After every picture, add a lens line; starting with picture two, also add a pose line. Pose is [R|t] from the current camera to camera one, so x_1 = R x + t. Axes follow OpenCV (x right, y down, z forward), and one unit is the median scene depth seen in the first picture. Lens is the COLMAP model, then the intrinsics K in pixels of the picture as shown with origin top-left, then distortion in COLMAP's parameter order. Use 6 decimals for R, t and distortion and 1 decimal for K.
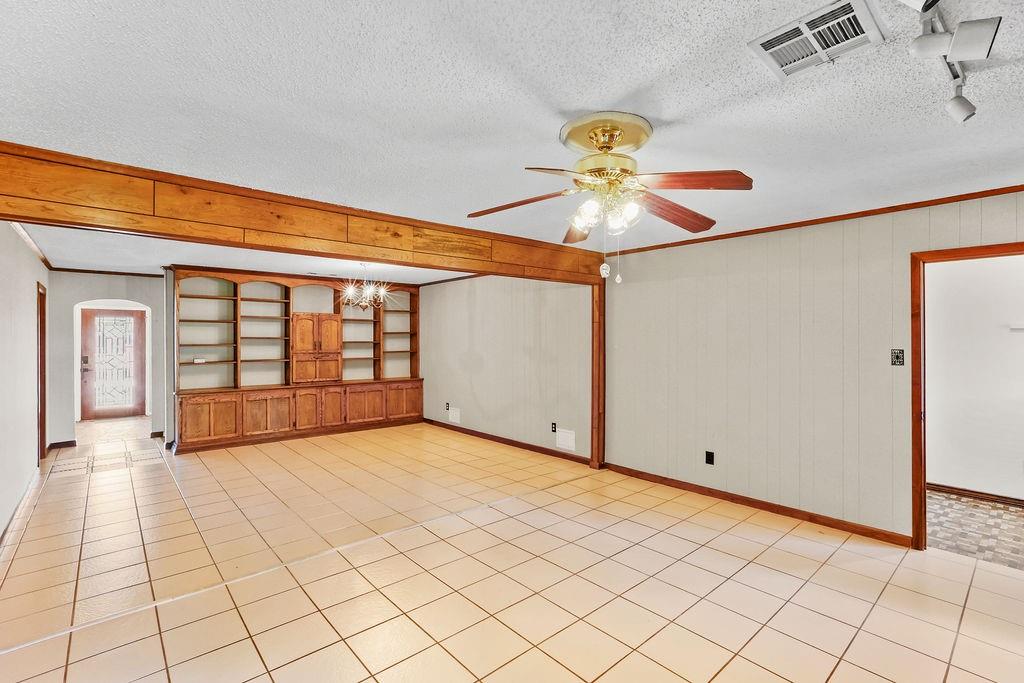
lens RADIAL K [[475.2, 0, 511.5], [0, 475.2, 339.4], [0, 0, 1]] dist [-0.002586, 0.000226]
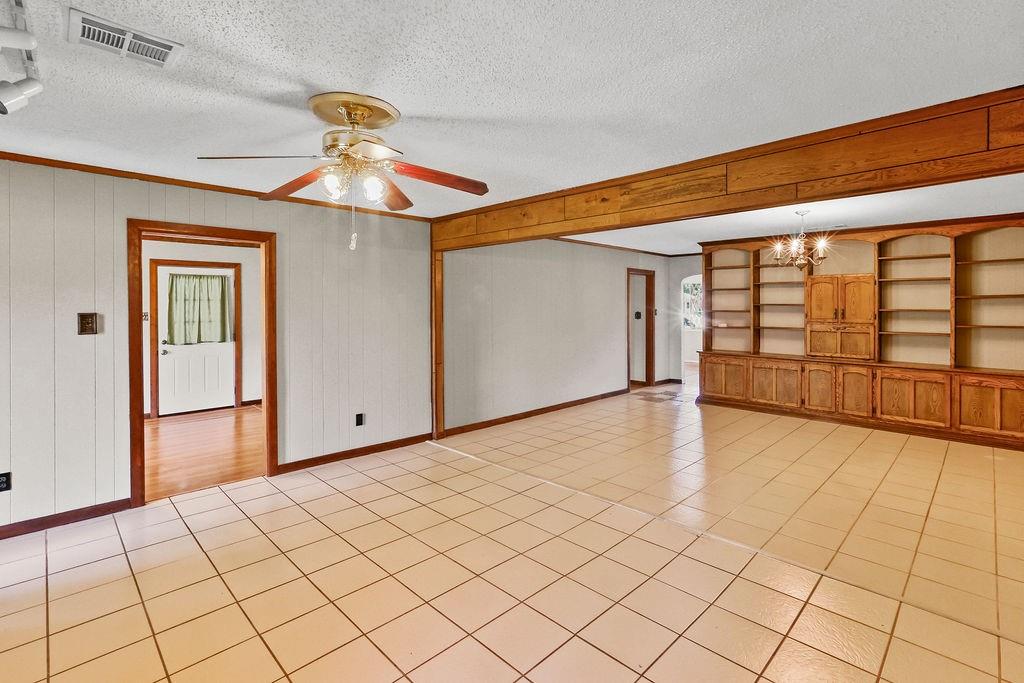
lens RADIAL K [[475.2, 0, 509.4], [0, 475.2, 309.9], [0, 0, 1]] dist [-0.002586, 0.000226]
pose [[0.083231, 0.008046, -0.996498, 0.396063], [-0.001507, 0.999967, 0.007948, 0.000466], [0.996529, 0.000840, 0.083241, 0.391842]]
